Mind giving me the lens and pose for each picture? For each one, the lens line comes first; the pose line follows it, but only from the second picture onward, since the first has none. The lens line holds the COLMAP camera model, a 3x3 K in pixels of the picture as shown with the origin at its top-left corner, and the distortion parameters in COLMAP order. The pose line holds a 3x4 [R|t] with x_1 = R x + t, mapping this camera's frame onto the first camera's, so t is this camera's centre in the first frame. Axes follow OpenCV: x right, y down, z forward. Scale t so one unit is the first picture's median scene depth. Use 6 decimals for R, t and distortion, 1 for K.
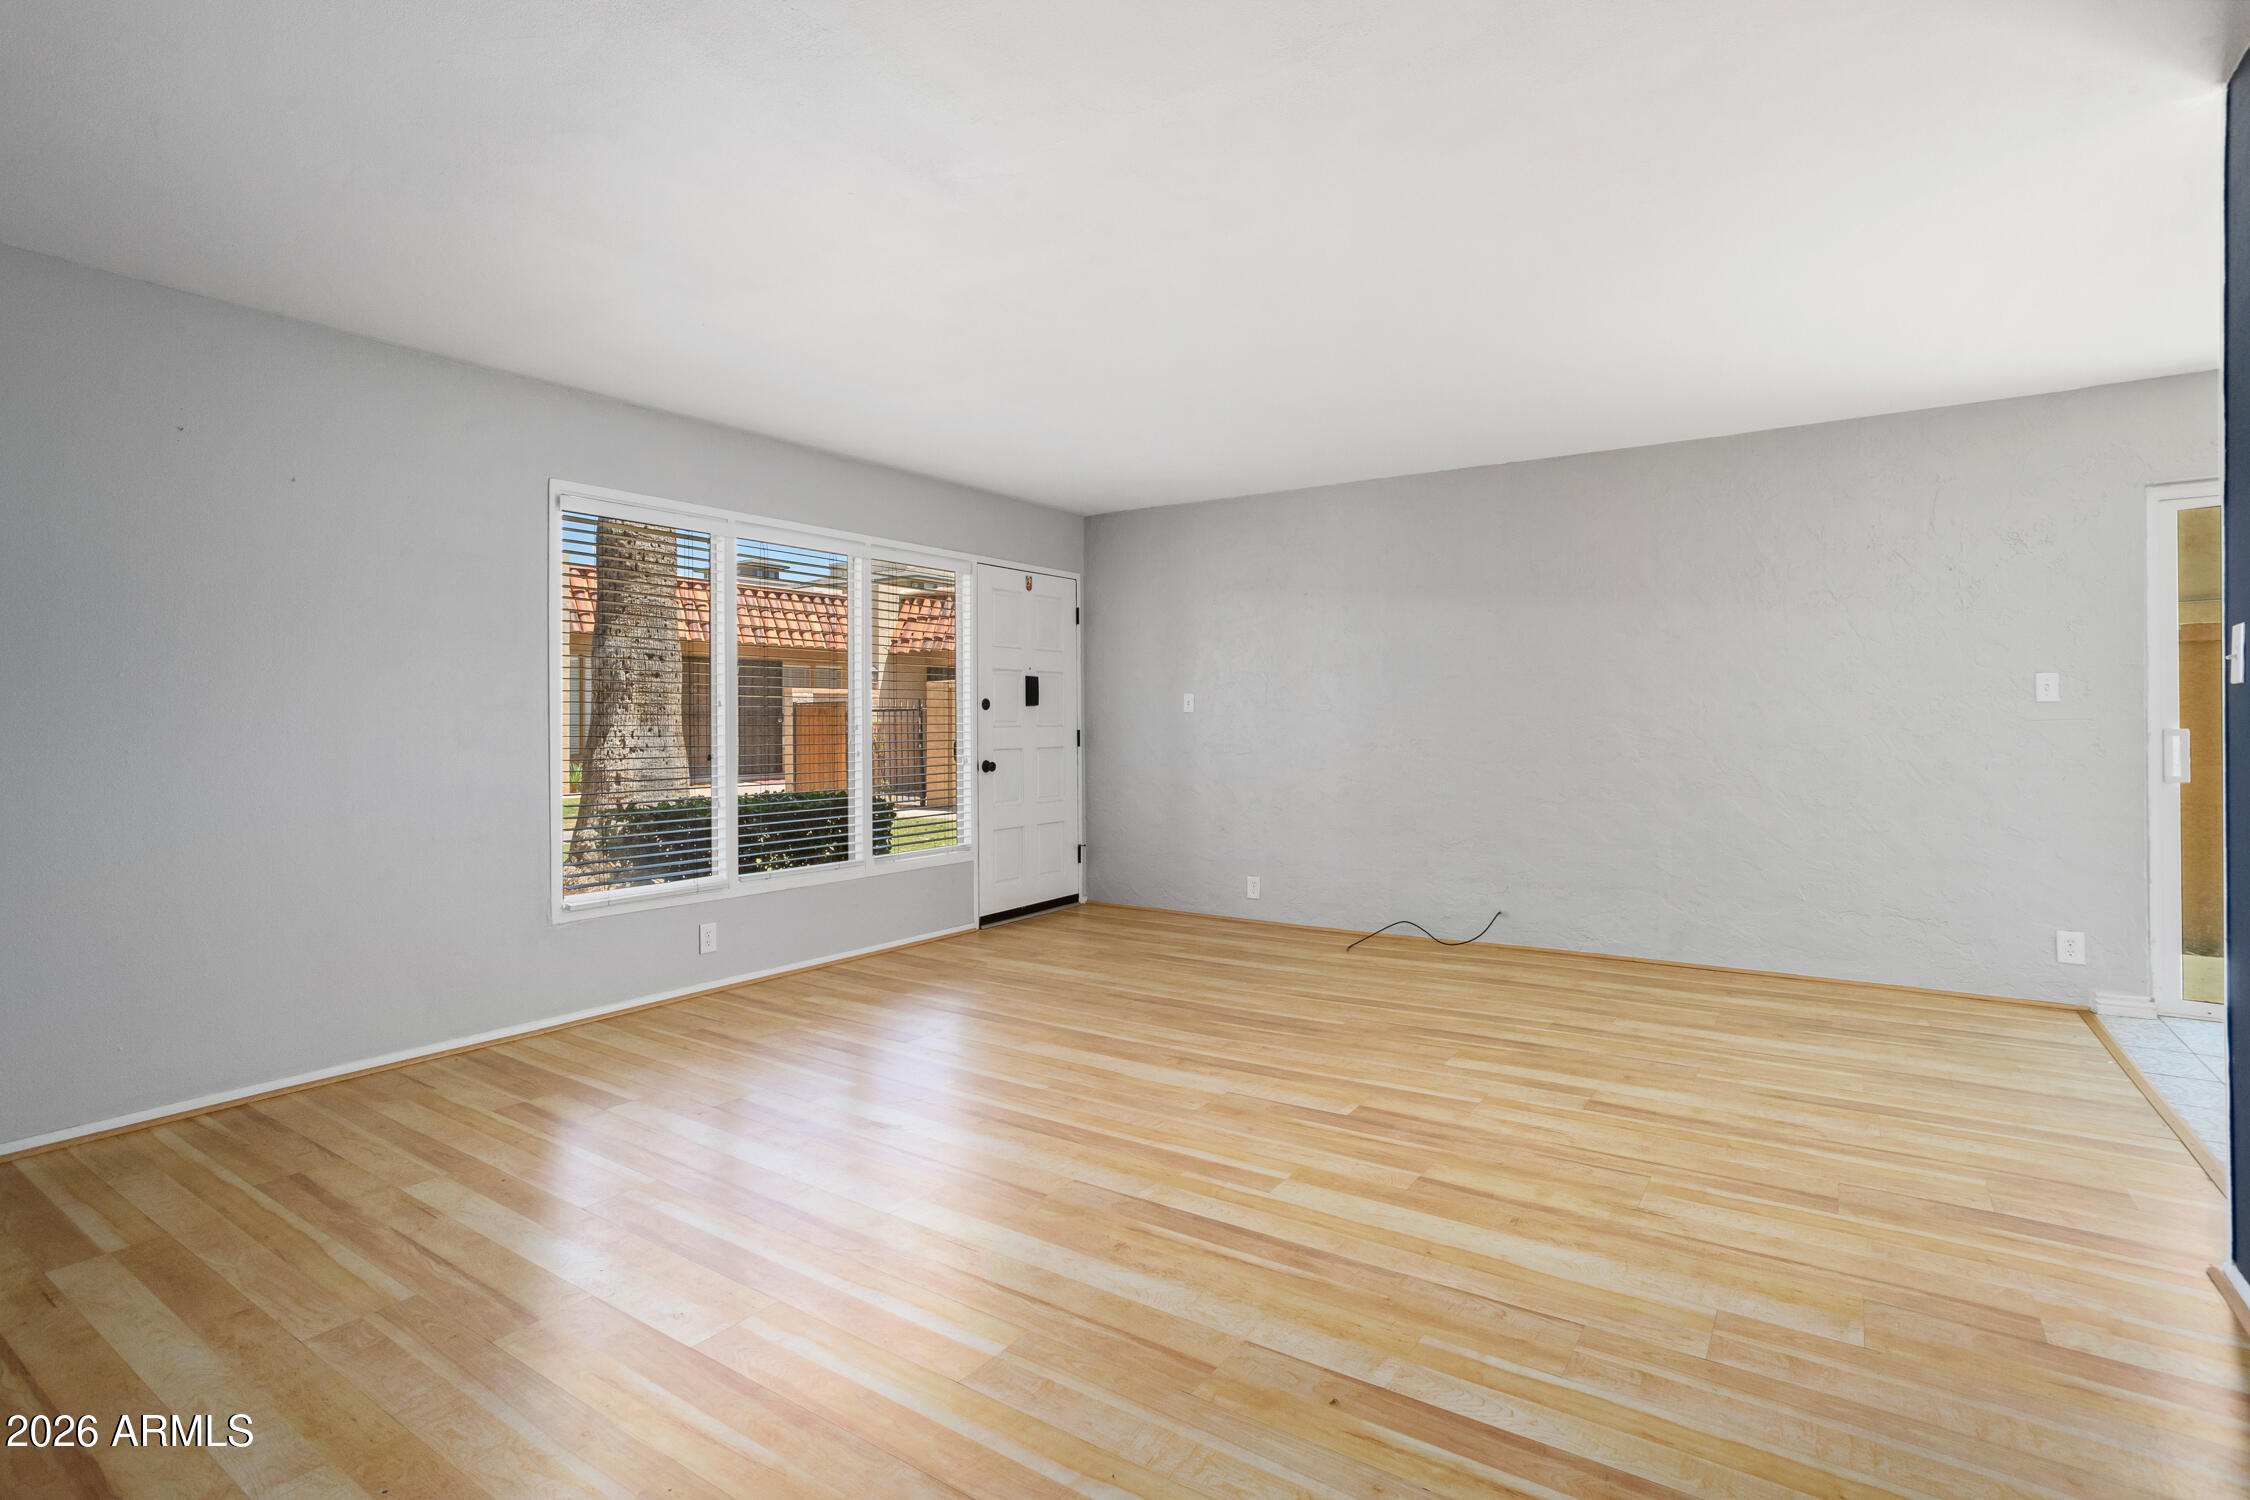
lens RADIAL K [[1091.3, 0, 1120.3], [0, 1091.3, 718.7], [0, 0, 1]] dist [-0.055900, 0.034072]
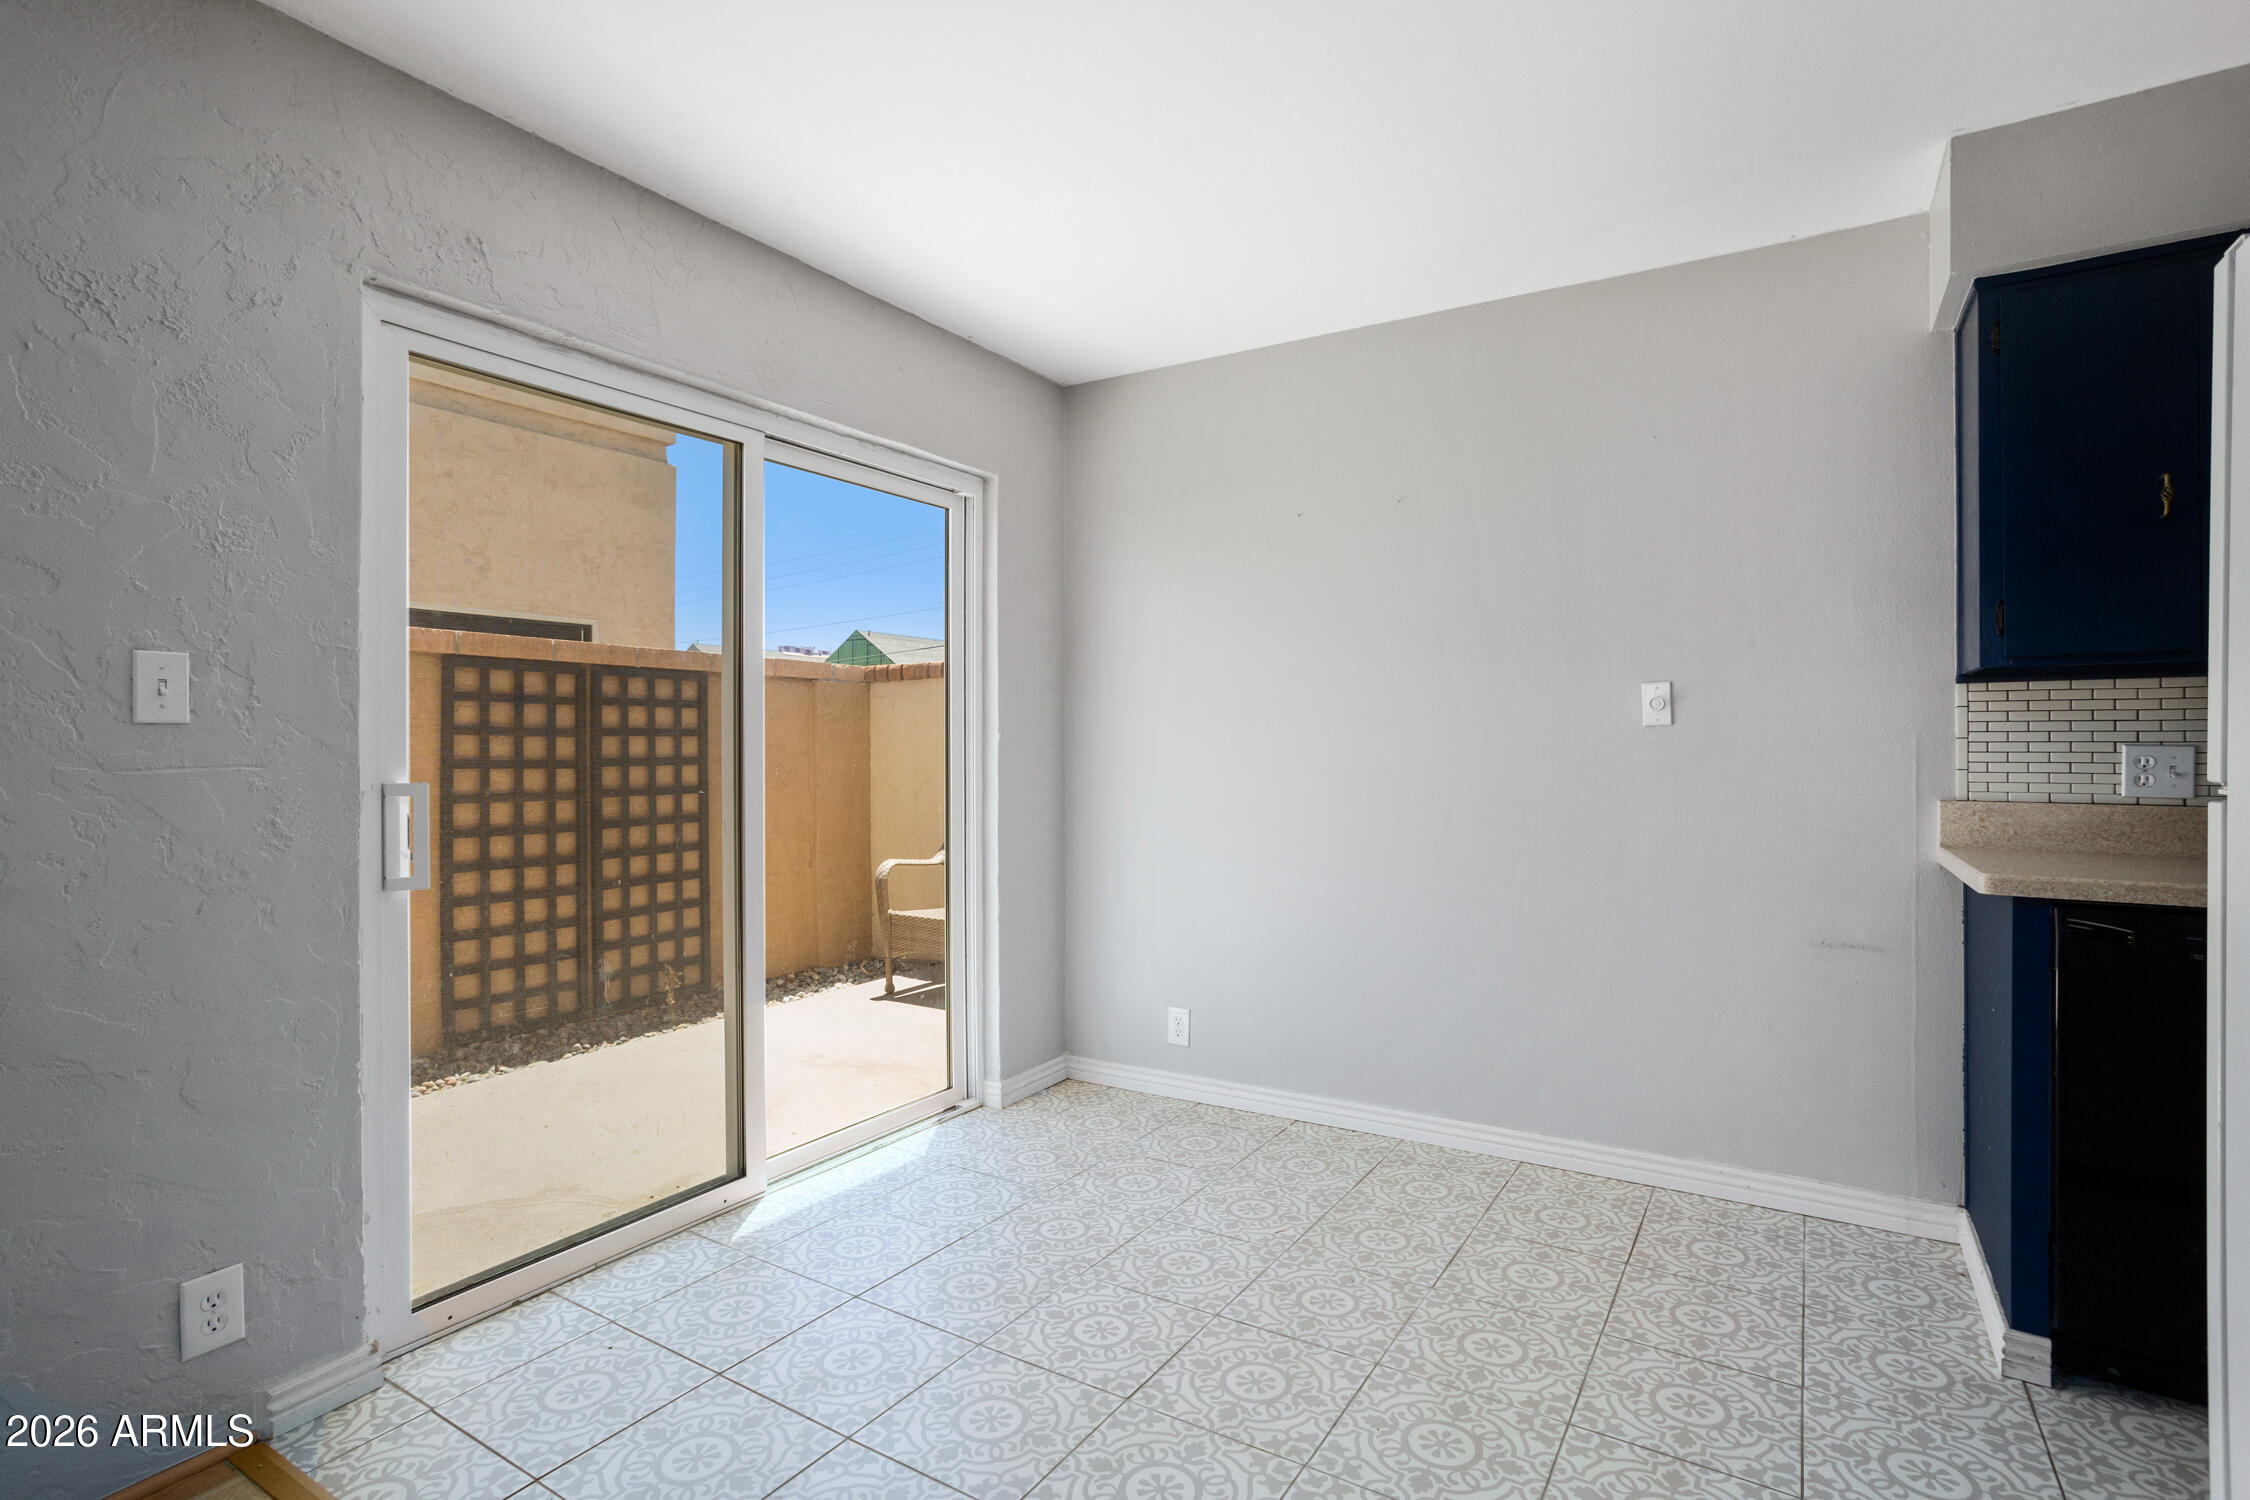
lens RADIAL K [[1091.3, 0, 1120.3], [0, 1091.3, 718.7], [0, 0, 1]] dist [-0.055900, 0.034072]
pose [[-0.037437, 0.024238, 0.999005, 0.514270], [0.006507, 0.999691, -0.024011, -0.006445], [-0.999278, 0.005602, -0.037583, 0.738746]]
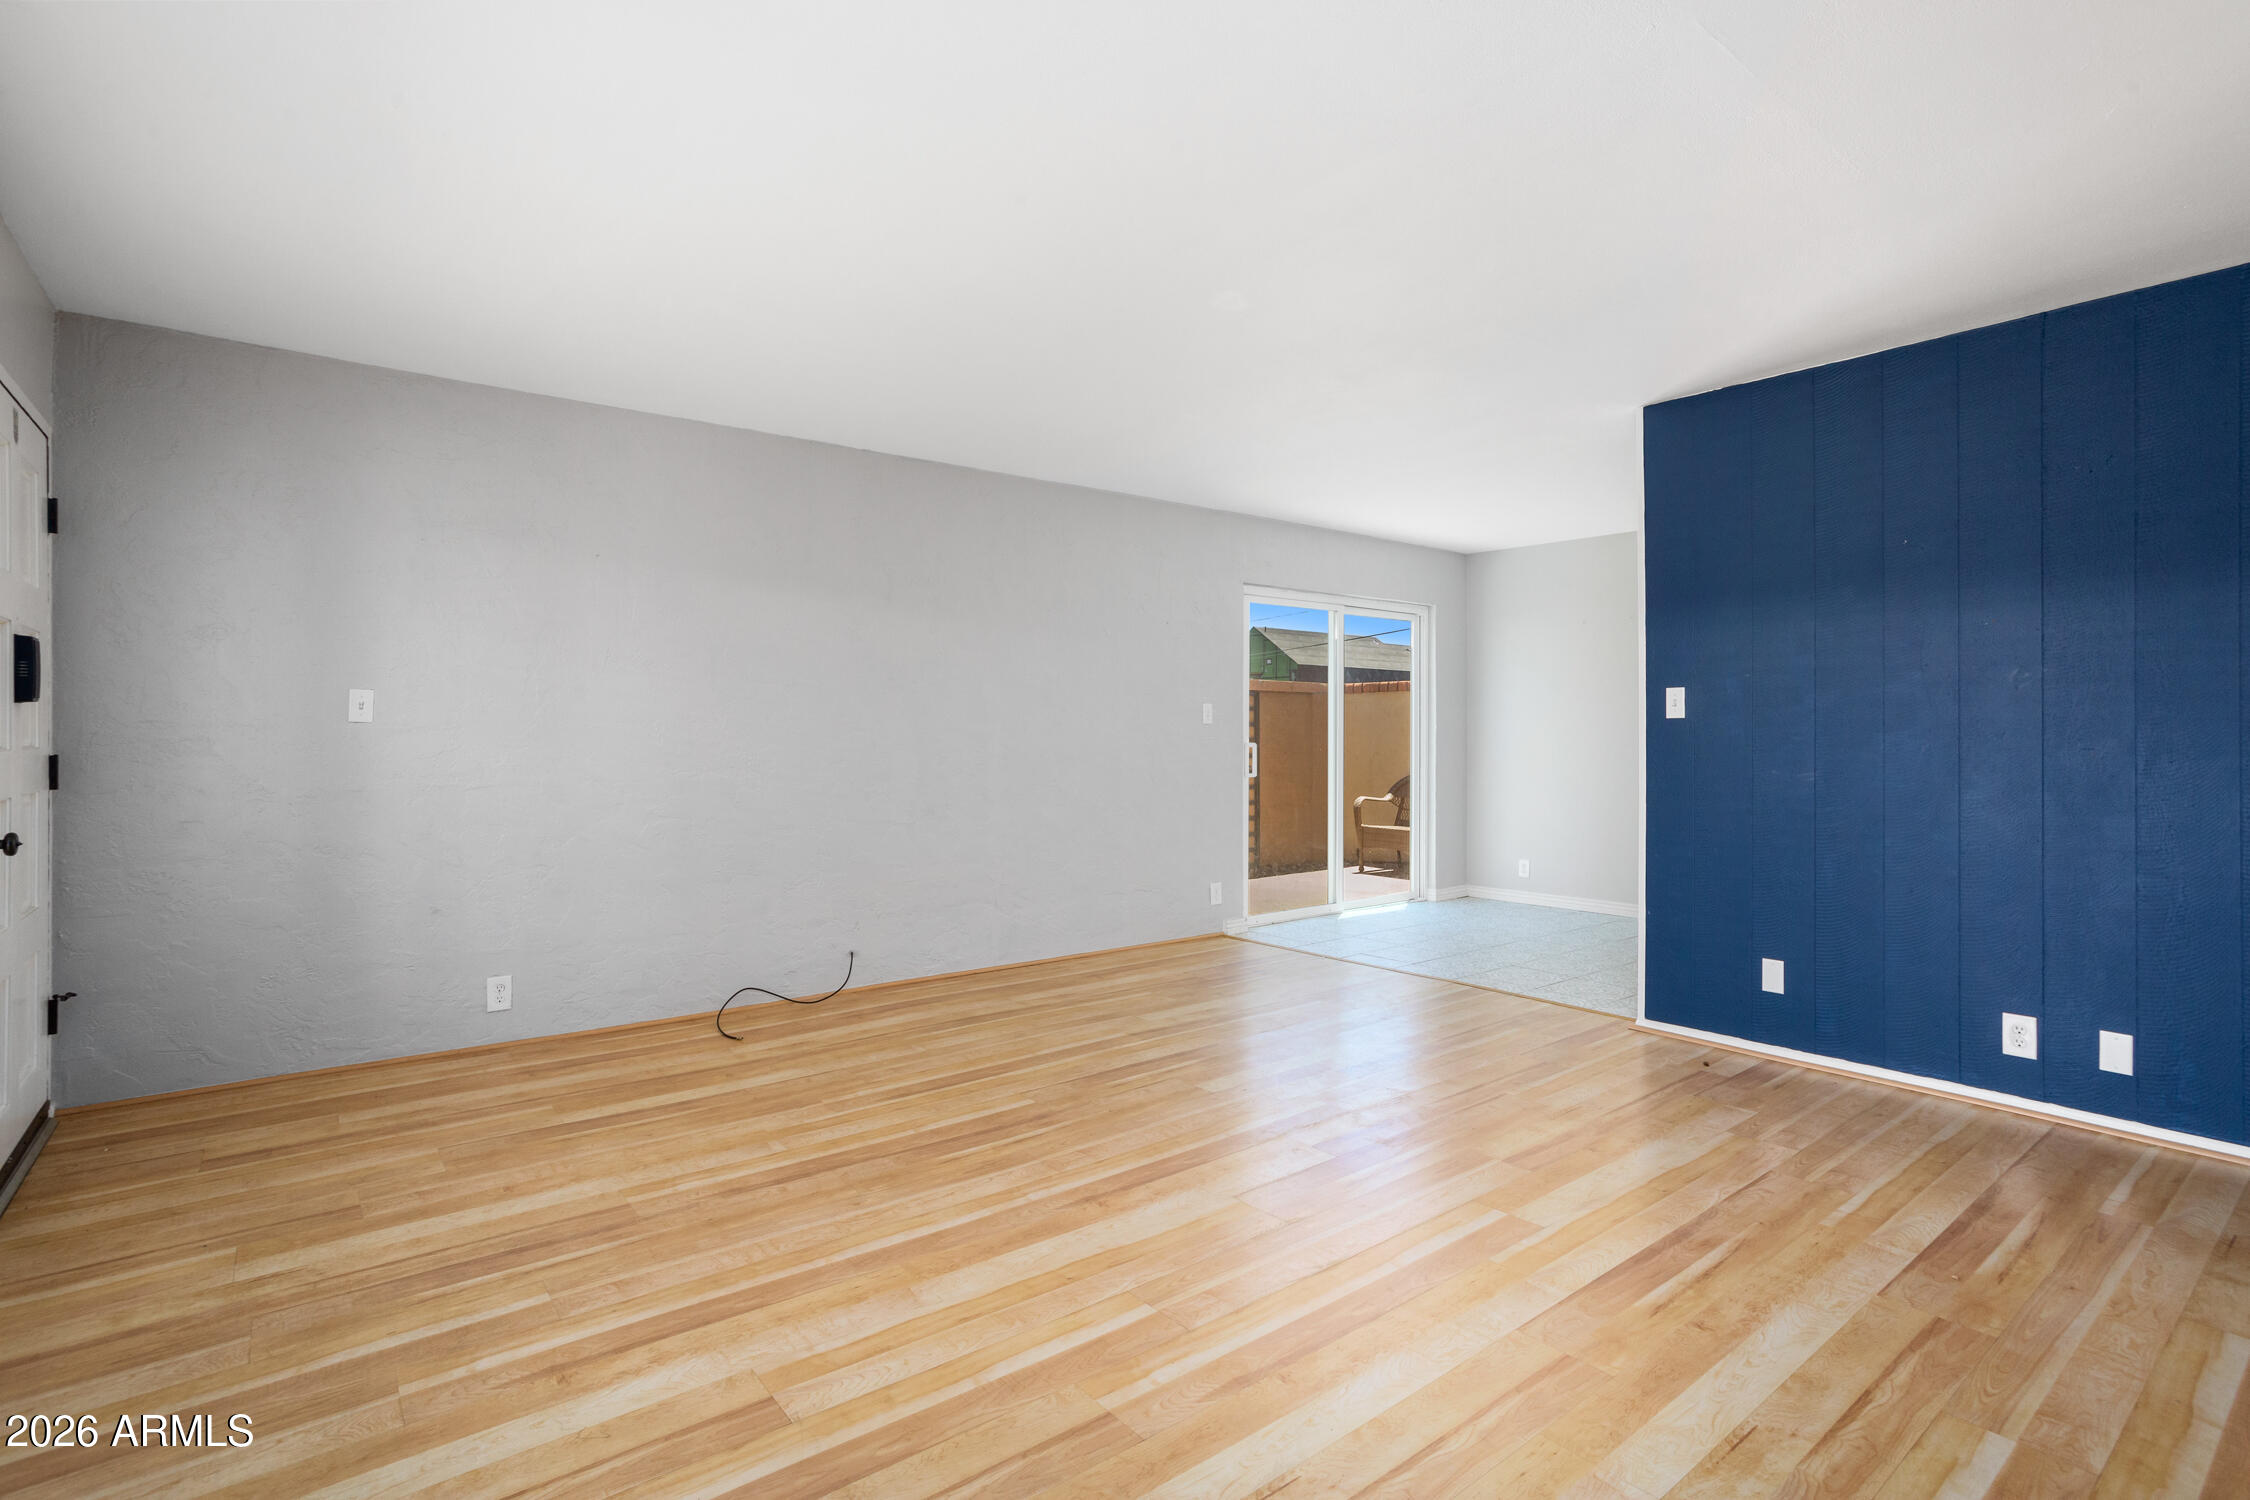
lens RADIAL K [[1091.3, 0, 1120.3], [0, 1091.3, 718.7], [0, 0, 1]] dist [-0.055900, 0.034072]
pose [[0.299960, 0.015755, 0.953822, -0.635079], [-0.002132, 0.999872, -0.015845, 0.001455], [-0.953949, 0.002719, 0.299955, 0.762573]]
